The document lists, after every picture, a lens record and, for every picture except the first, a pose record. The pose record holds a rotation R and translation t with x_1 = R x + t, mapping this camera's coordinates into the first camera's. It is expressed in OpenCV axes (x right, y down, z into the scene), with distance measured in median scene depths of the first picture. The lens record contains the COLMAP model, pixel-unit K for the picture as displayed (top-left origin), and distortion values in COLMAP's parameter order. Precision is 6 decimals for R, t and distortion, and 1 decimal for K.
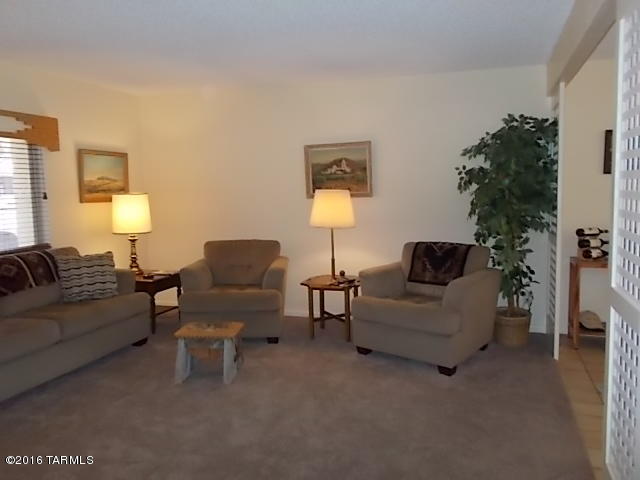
lens RADIAL K [[502.8, 0, 317.3], [0, 502.8, 237.9], [0, 0, 1]] dist [0.026092, -0.019846]
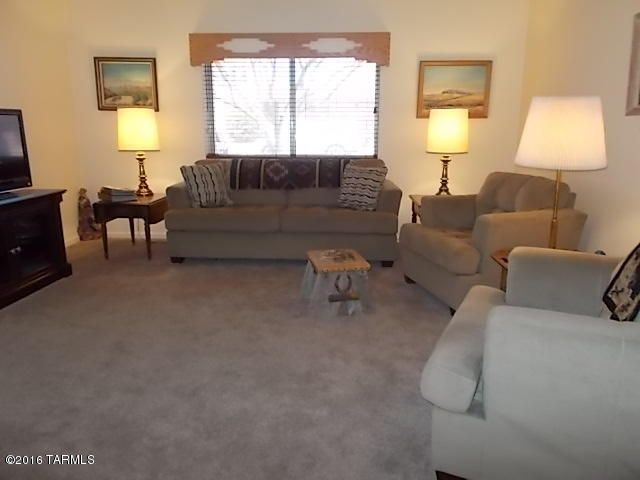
lens RADIAL K [[480.5, 0, 318.6], [0, 480.5, 241.8], [0, 0, 1]] dist [0.012723, -0.005848]
pose [[0.266846, 0.243418, -0.932492, 0.422262], [-0.099388, 0.969369, 0.224603, -0.026663], [0.958601, 0.032744, 0.282865, 0.548635]]
